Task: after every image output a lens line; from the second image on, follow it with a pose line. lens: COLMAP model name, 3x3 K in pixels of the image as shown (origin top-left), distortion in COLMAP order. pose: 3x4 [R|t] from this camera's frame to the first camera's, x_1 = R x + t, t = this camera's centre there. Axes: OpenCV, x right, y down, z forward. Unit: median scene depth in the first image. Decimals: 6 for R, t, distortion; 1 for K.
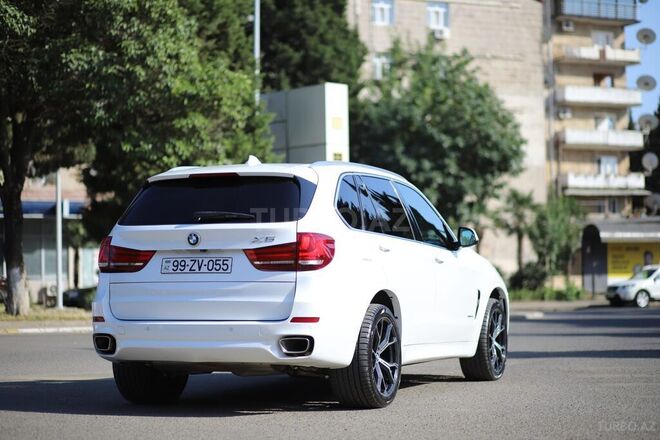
lens RADIAL K [[1551.9, 0, 357.0], [0, 1551.9, 201.8], [0, 0, 1]] dist [-0.163087, 0.000000]
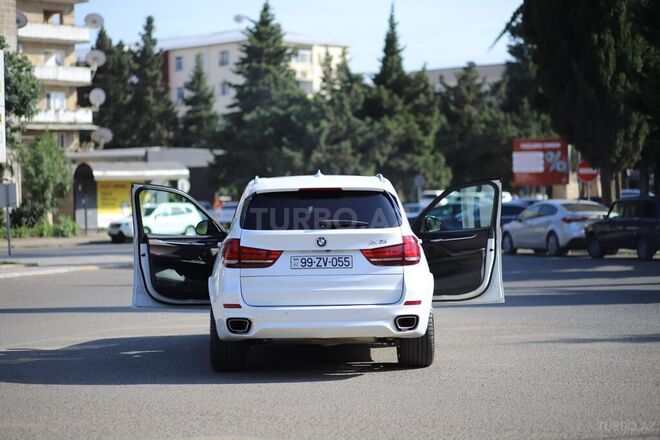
lens RADIAL K [[1551.9, 0, 328.4], [0, 1551.9, 218.3], [0, 0, 1]] dist [-0.163087, 0.000000]
pose [[0.925359, -0.010641, 0.378943, -0.105671], [-0.012278, 0.998240, 0.058013, -0.012520], [-0.378893, -0.058336, 0.923600, -0.032101]]
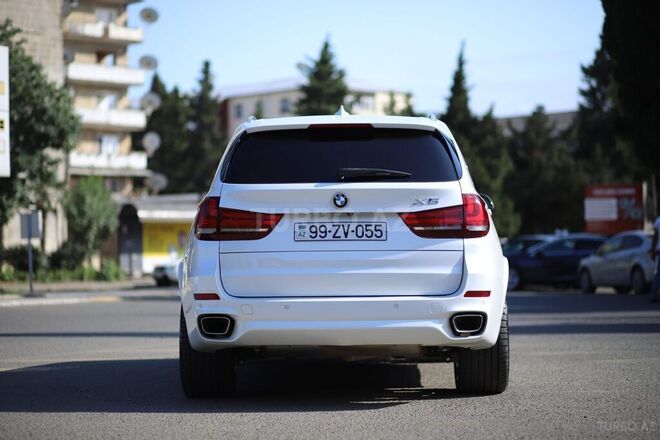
lens RADIAL K [[1551.9, 0, 333.7], [0, 1551.9, 221.2], [0, 0, 1]] dist [-0.163087, 0.000000]
pose [[0.939589, 0.007319, 0.342227, -0.072324], [-0.015625, 0.999646, 0.021521, 0.003140], [-0.341949, -0.025568, 0.939371, 0.037229]]
